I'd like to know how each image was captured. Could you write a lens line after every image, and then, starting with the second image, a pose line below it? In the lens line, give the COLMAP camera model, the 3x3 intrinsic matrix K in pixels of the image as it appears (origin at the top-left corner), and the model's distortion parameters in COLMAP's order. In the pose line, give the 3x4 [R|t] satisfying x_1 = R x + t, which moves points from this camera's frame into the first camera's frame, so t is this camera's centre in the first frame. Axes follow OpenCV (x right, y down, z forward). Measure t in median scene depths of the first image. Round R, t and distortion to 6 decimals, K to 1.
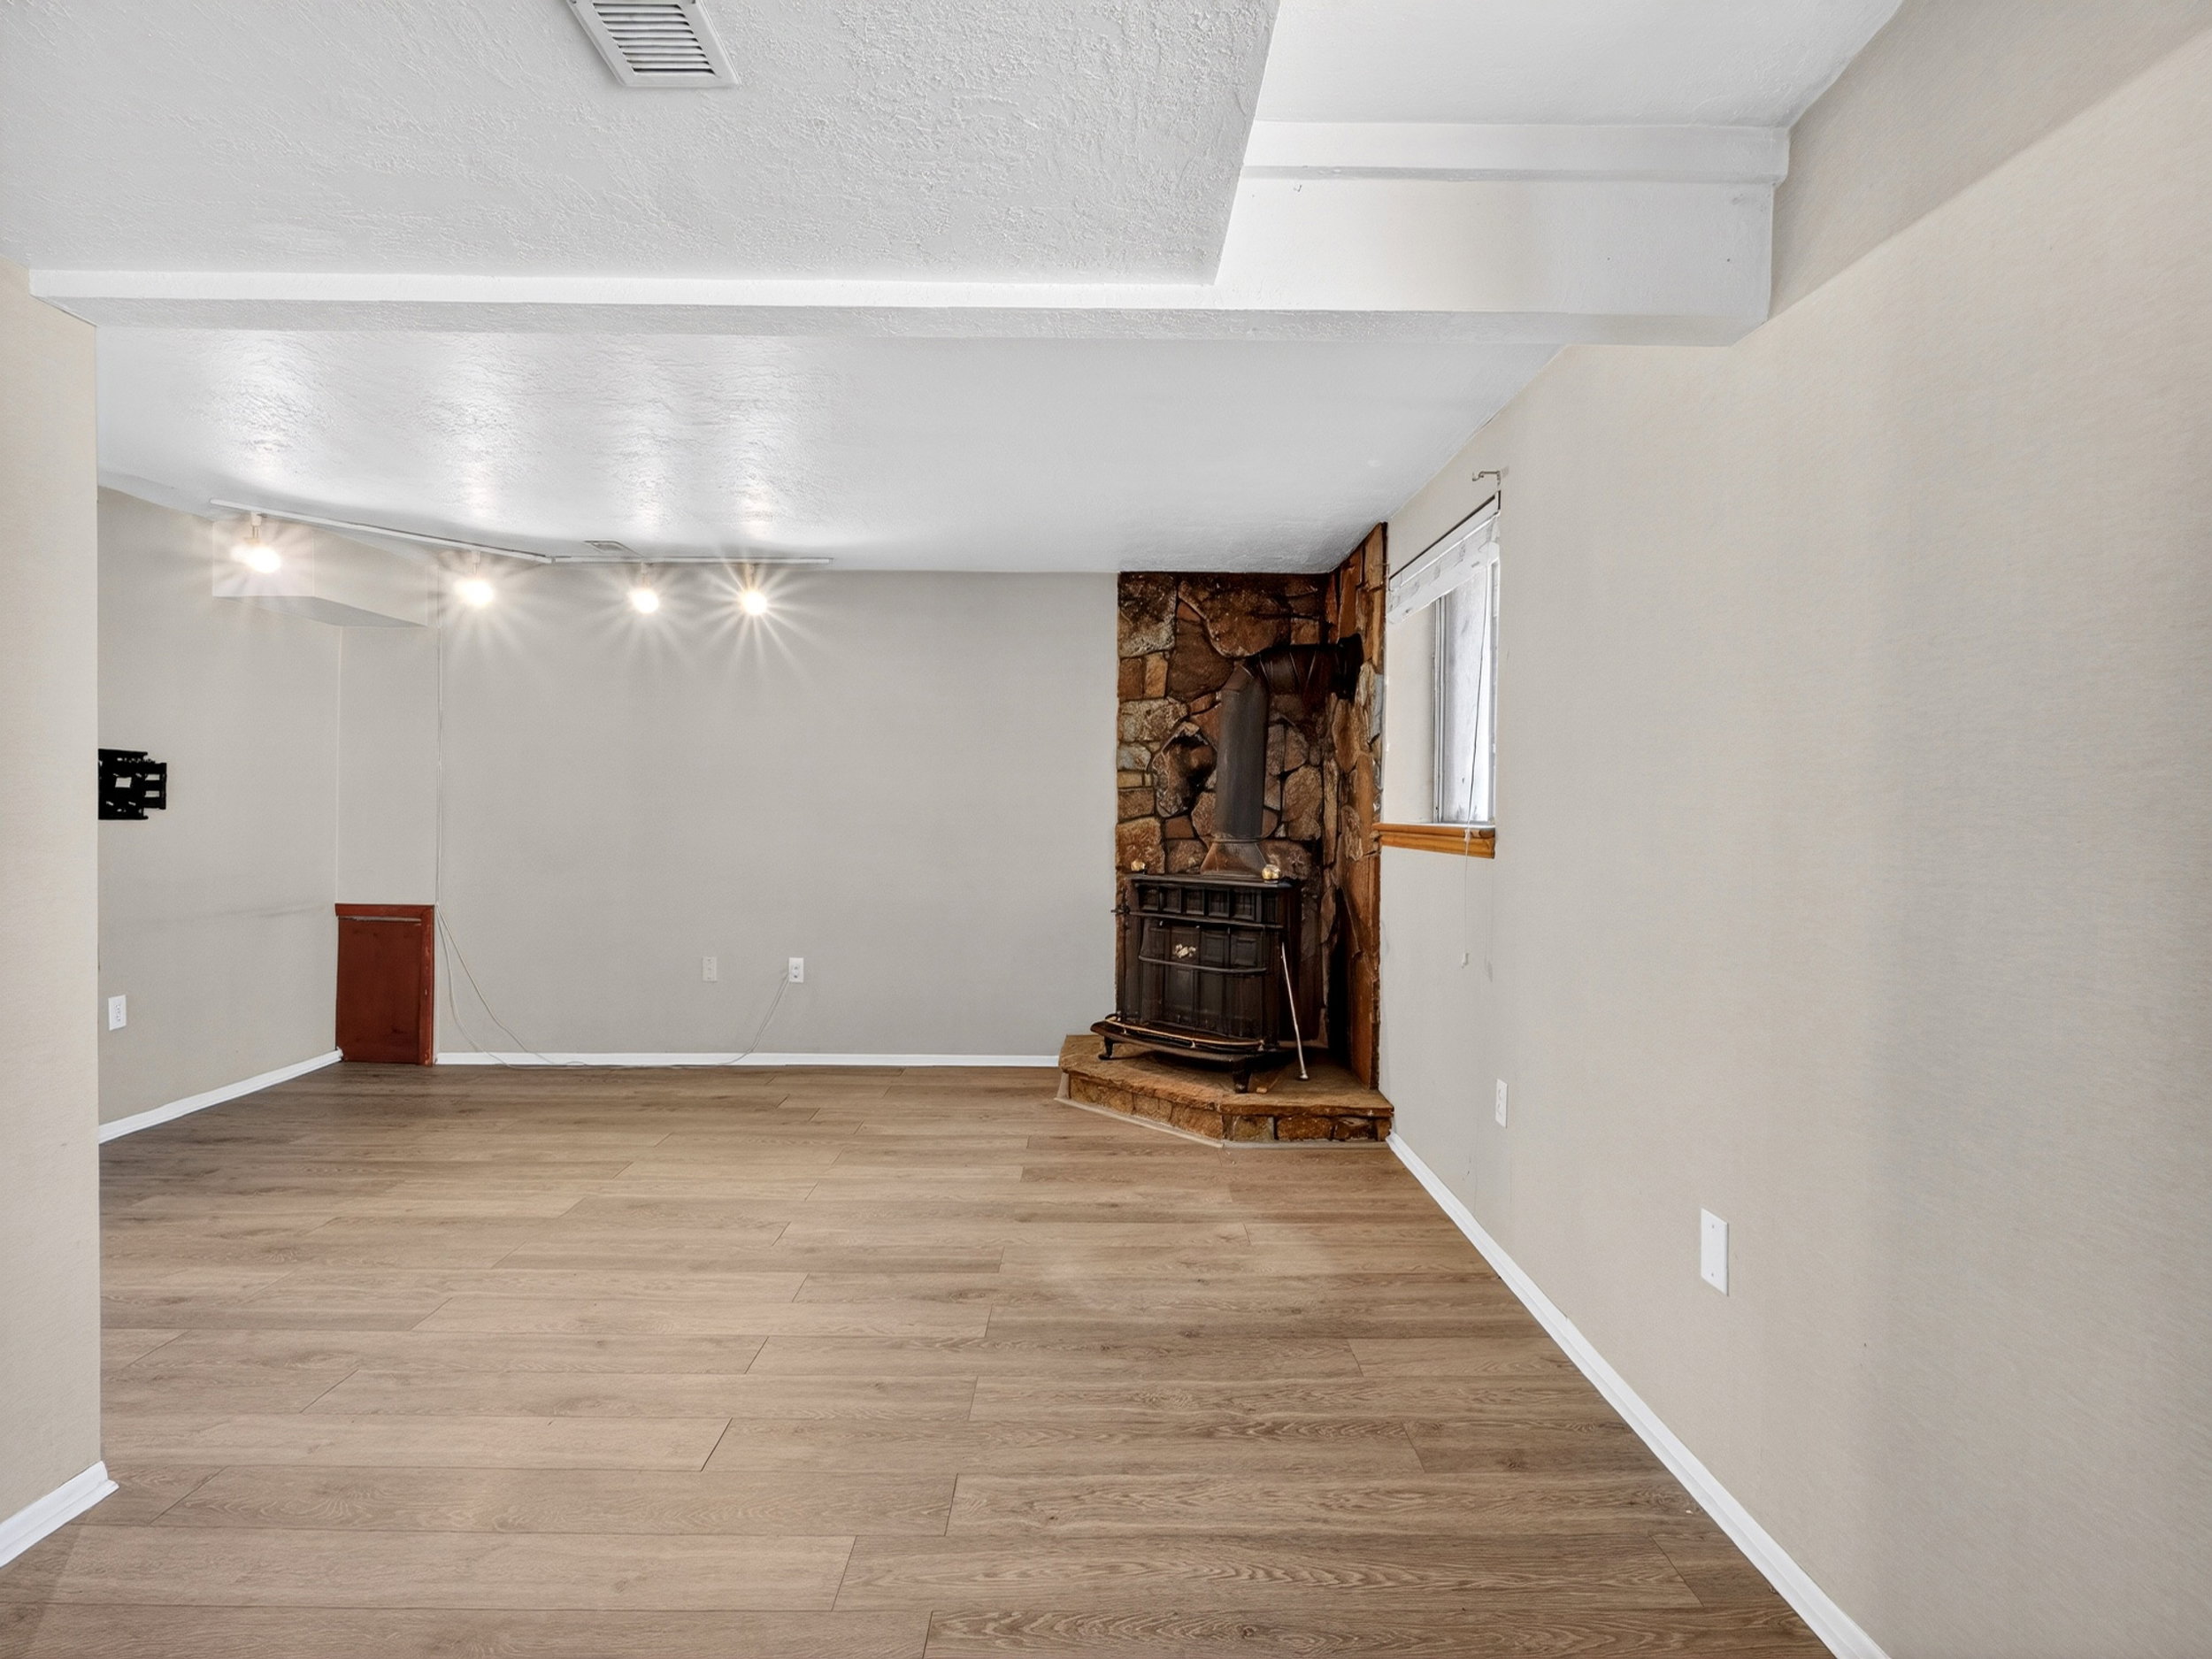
lens RADIAL K [[1136.1, 0, 1104.4], [0, 1136.1, 825.5], [0, 0, 1]] dist [-0.001873, 0.000323]
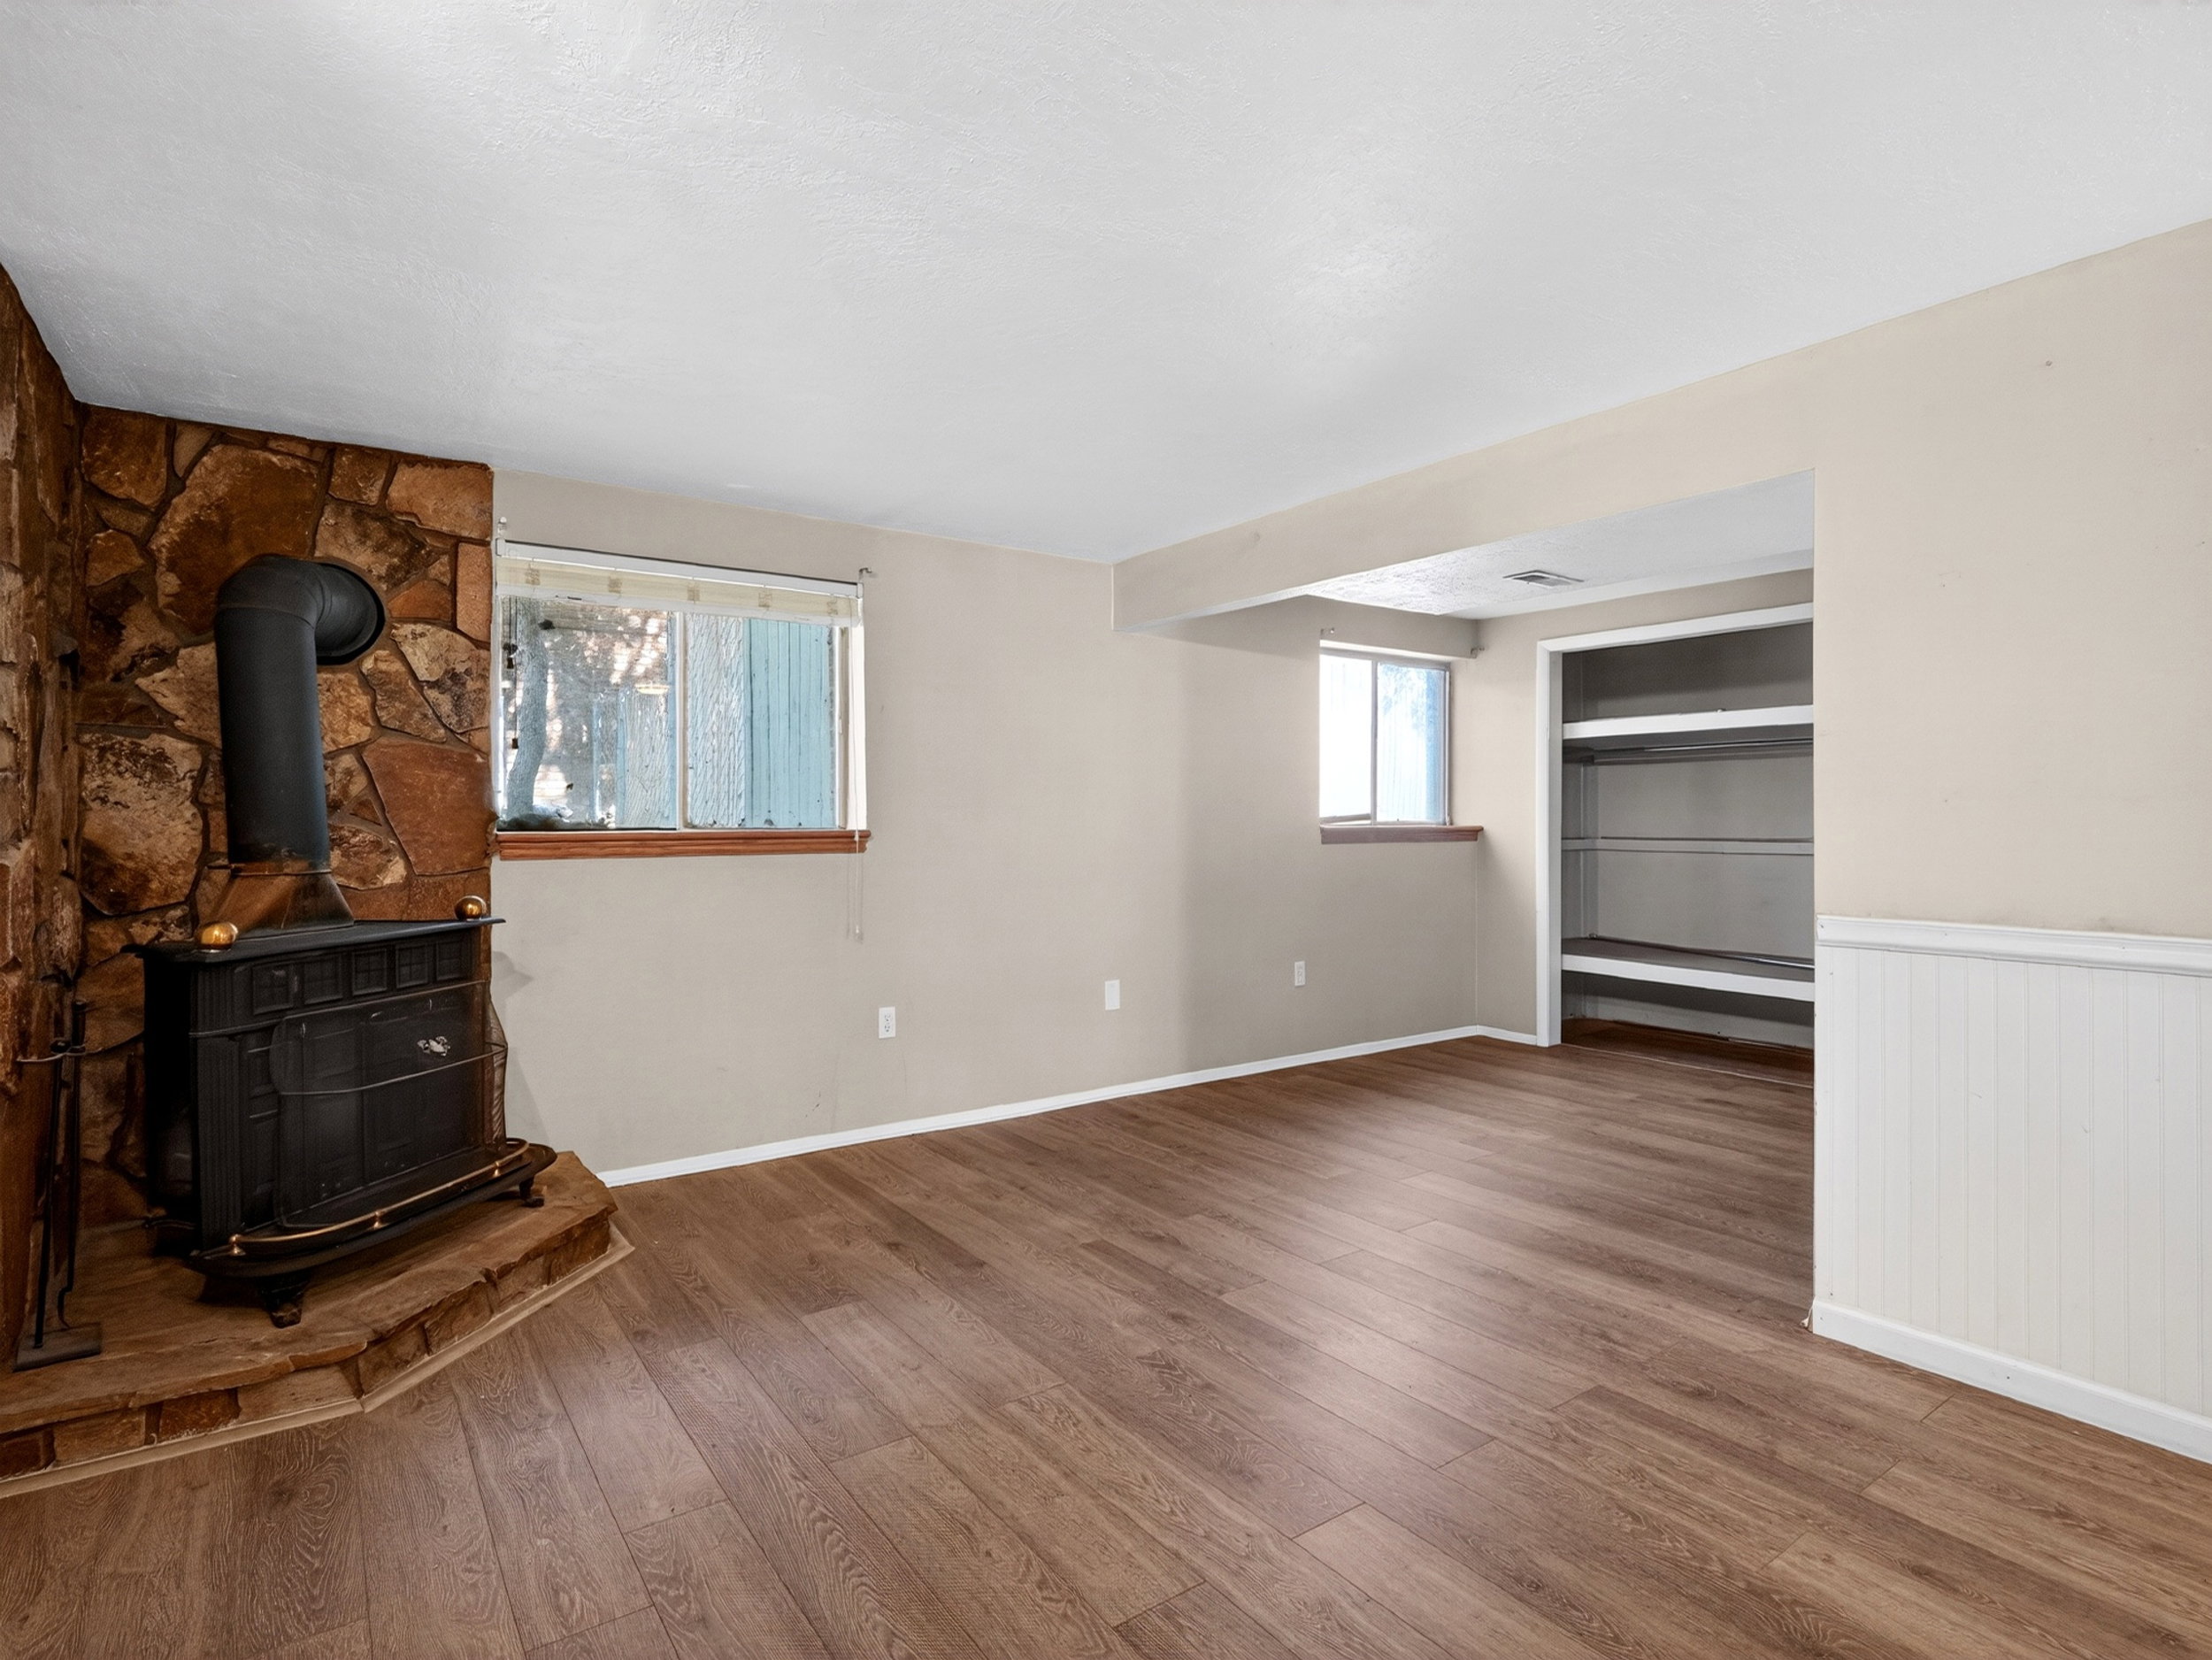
lens RADIAL K [[1136.2, 0, 1105.8], [0, 1136.2, 823.5], [0, 0, 1]] dist [-0.001873, 0.000323]
pose [[-0.564585, -0.008754, 0.825328, -0.947042], [0.010030, 0.999797, 0.017466, -0.026505], [-0.825314, 0.018139, -0.564383, 1.526449]]
